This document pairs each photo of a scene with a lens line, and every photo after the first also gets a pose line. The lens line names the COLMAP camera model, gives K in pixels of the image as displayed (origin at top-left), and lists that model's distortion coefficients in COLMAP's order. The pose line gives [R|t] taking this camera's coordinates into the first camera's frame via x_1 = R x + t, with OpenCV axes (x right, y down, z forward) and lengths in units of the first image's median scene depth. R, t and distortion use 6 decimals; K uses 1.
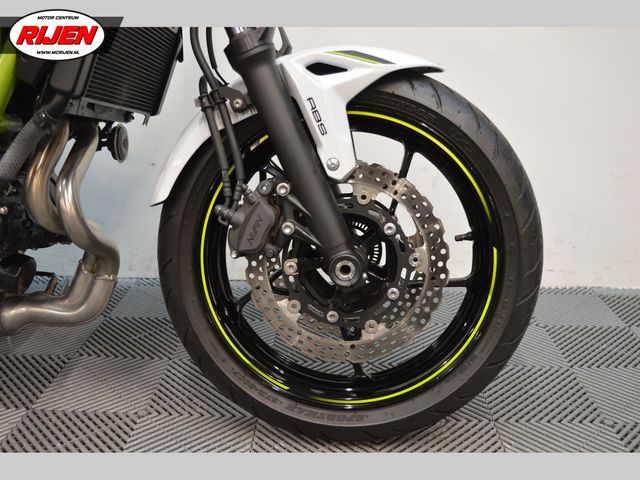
lens RADIAL K [[663.6, 0, 318.9], [0, 663.6, 241.1], [0, 0, 1]] dist [-0.051311, 0.000000]
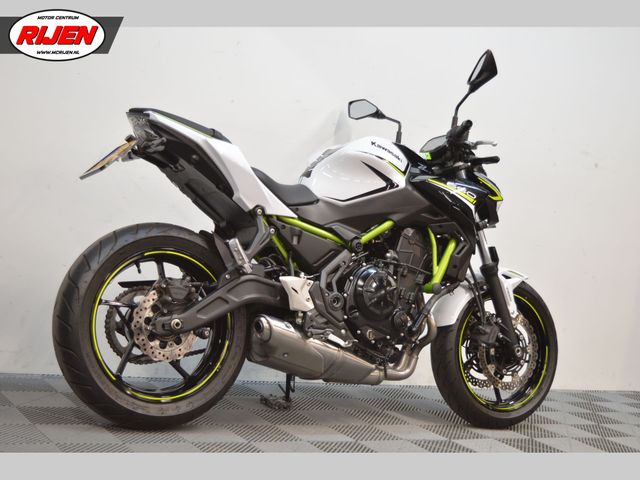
lens RADIAL K [[934.7, 0, 319.8], [0, 934.7, 240.5], [0, 0, 1]] dist [-0.026409, 0.000000]
pose [[0.818682, 0.092668, 0.566720, -2.639863], [0.031568, 0.978138, -0.205546, 0.335283], [-0.573378, 0.186167, 0.797859, -1.550245]]
